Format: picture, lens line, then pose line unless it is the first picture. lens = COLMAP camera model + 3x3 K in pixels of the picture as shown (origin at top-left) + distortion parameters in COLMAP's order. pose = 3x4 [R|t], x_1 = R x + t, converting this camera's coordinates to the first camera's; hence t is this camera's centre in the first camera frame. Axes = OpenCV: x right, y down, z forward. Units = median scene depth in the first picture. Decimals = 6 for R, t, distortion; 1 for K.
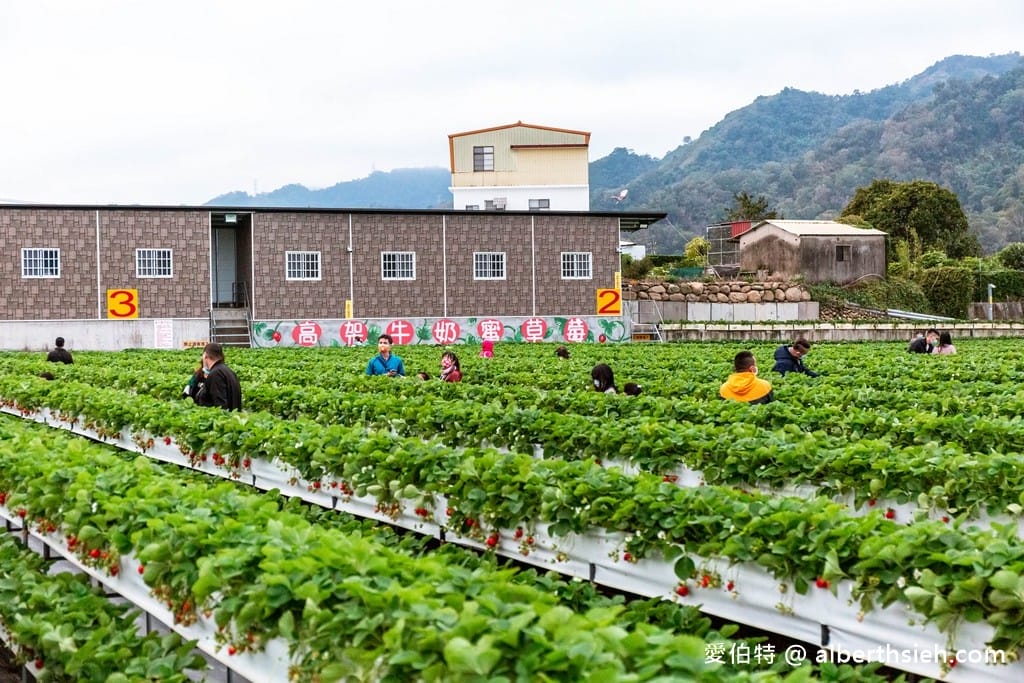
lens RADIAL K [[1479.6, 0, 512.0], [0, 1479.6, 341.5], [0, 0, 1]] dist [-0.068035, -0.021031]
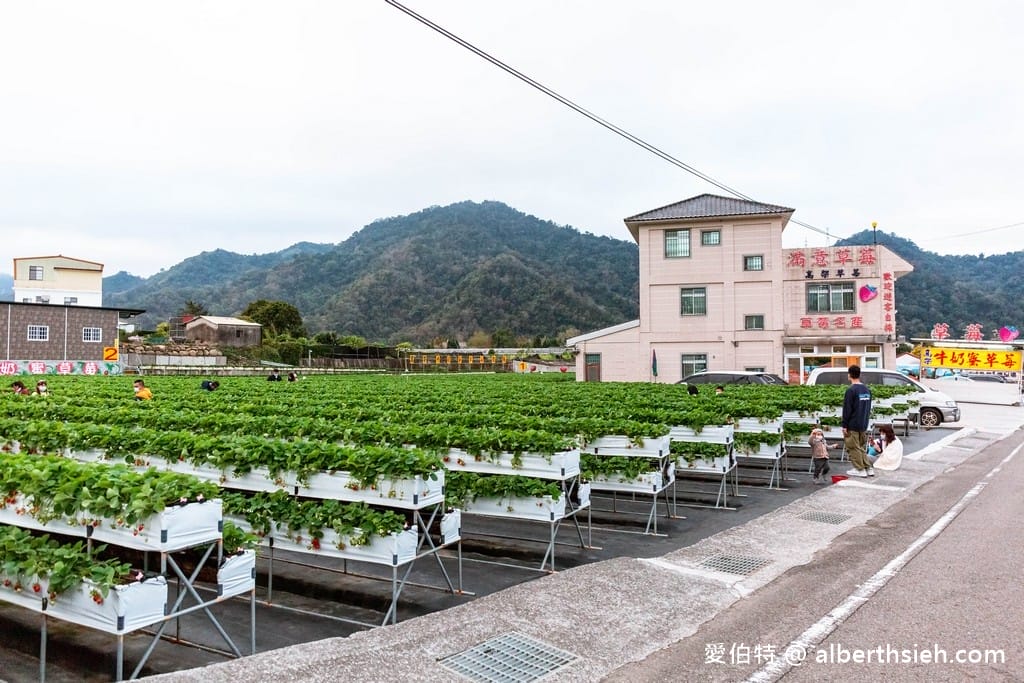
lens RADIAL K [[694.8, 0, 512.0], [0, 694.8, 341.5], [0, 0, 1]] dist [0.004402, -0.025157]
pose [[0.831974, 0.035178, 0.553698, -0.001077], [-0.007557, 0.998614, -0.052089, 0.000068], [-0.554763, 0.039153, 0.831087, -0.045080]]
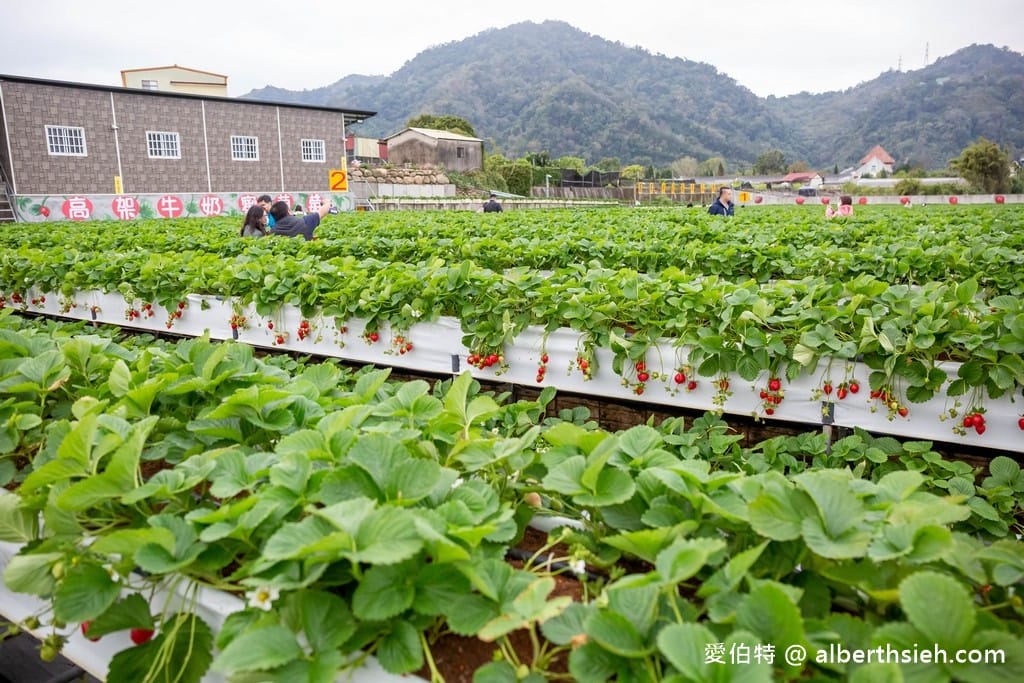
lens RADIAL K [[714.1, 0, 531.3], [0, 714.1, 339.4], [0, 0, 1]] dist [-0.108022, 0.076999]
pose [[0.860758, -0.096269, 0.499827, -0.102465], [0.010019, 0.984966, 0.172456, 0.004207], [-0.508915, -0.143435, 0.848783, 0.367431]]
